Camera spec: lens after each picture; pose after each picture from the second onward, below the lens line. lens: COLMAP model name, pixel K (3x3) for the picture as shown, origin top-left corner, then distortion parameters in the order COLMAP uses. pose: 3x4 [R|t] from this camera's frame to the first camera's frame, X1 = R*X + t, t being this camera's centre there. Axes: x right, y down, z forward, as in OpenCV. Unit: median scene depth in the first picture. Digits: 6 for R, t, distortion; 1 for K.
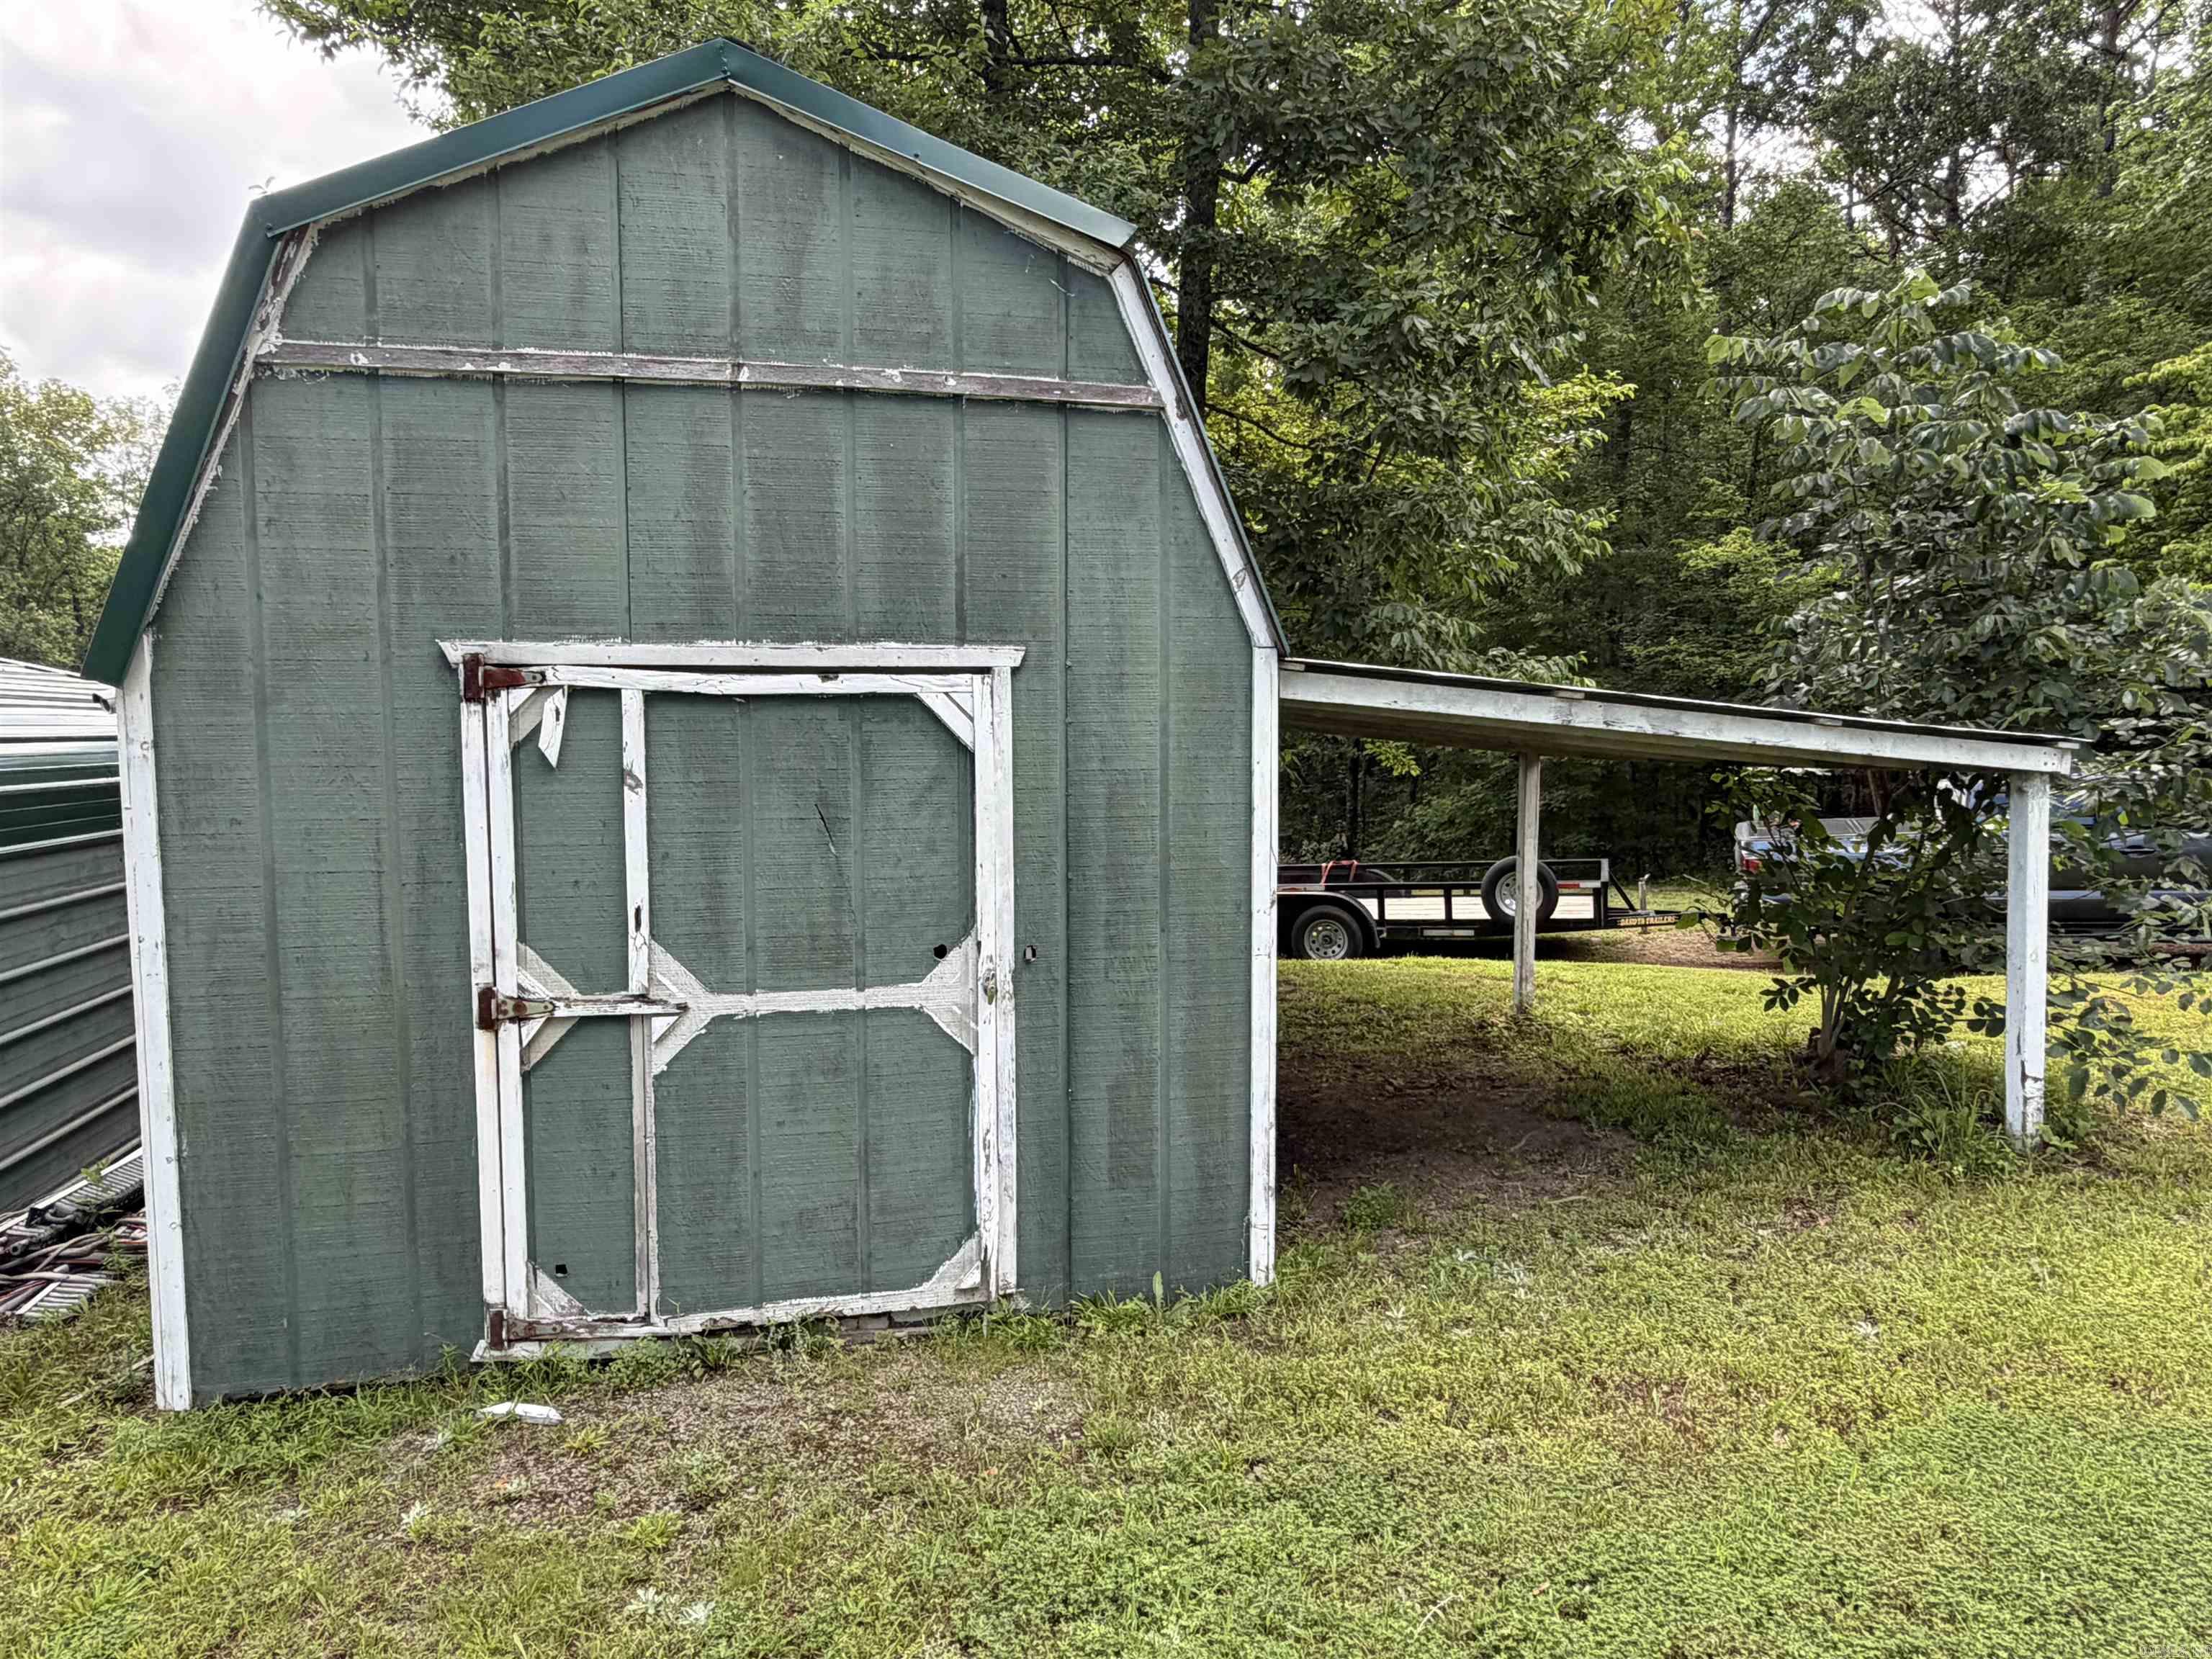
lens RADIAL K [[1421.9, 0, 1089.6], [0, 1421.9, 846.2], [0, 0, 1]] dist [0.008440, -0.001494]
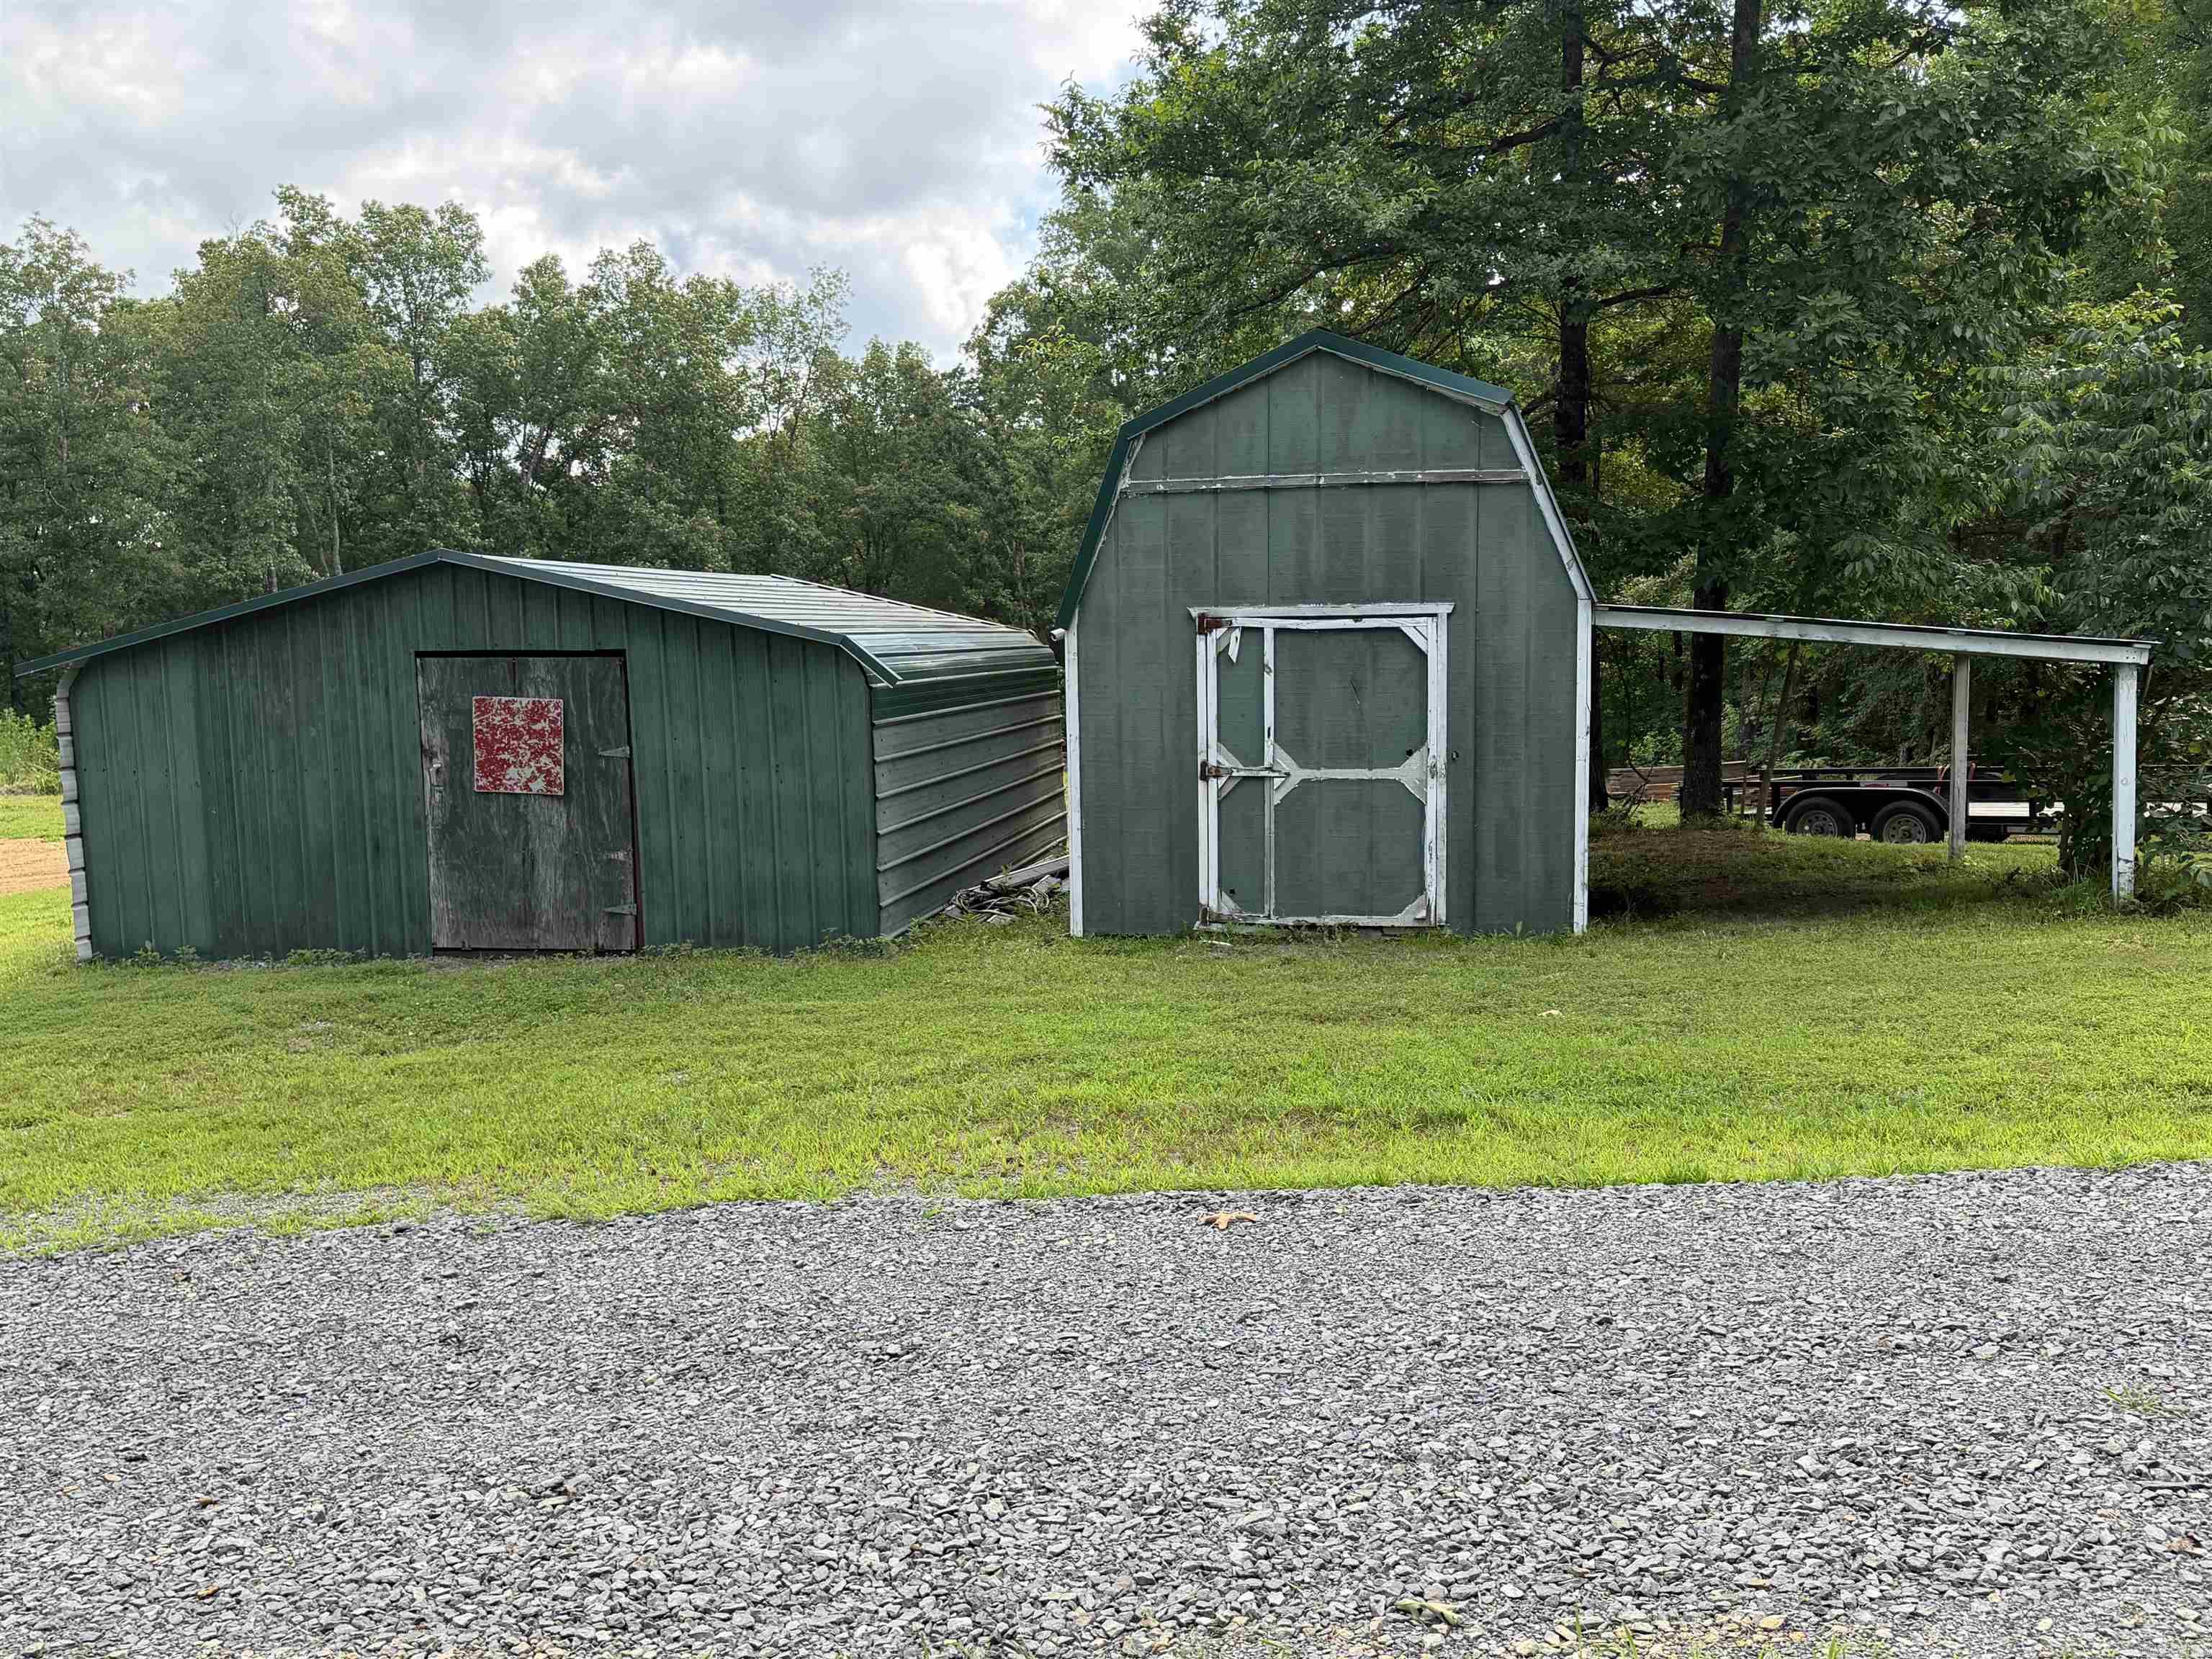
lens RADIAL K [[1999.9, 0, 1089.3], [0, 1999.9, 834.2], [0, 0, 1]] dist [0.018090, -0.013968]
pose [[0.921813, 0.029210, -0.386532, 0.604717], [-0.020118, 0.999418, 0.027548, 0.124801], [0.387111, -0.017618, 0.921865, -1.892889]]
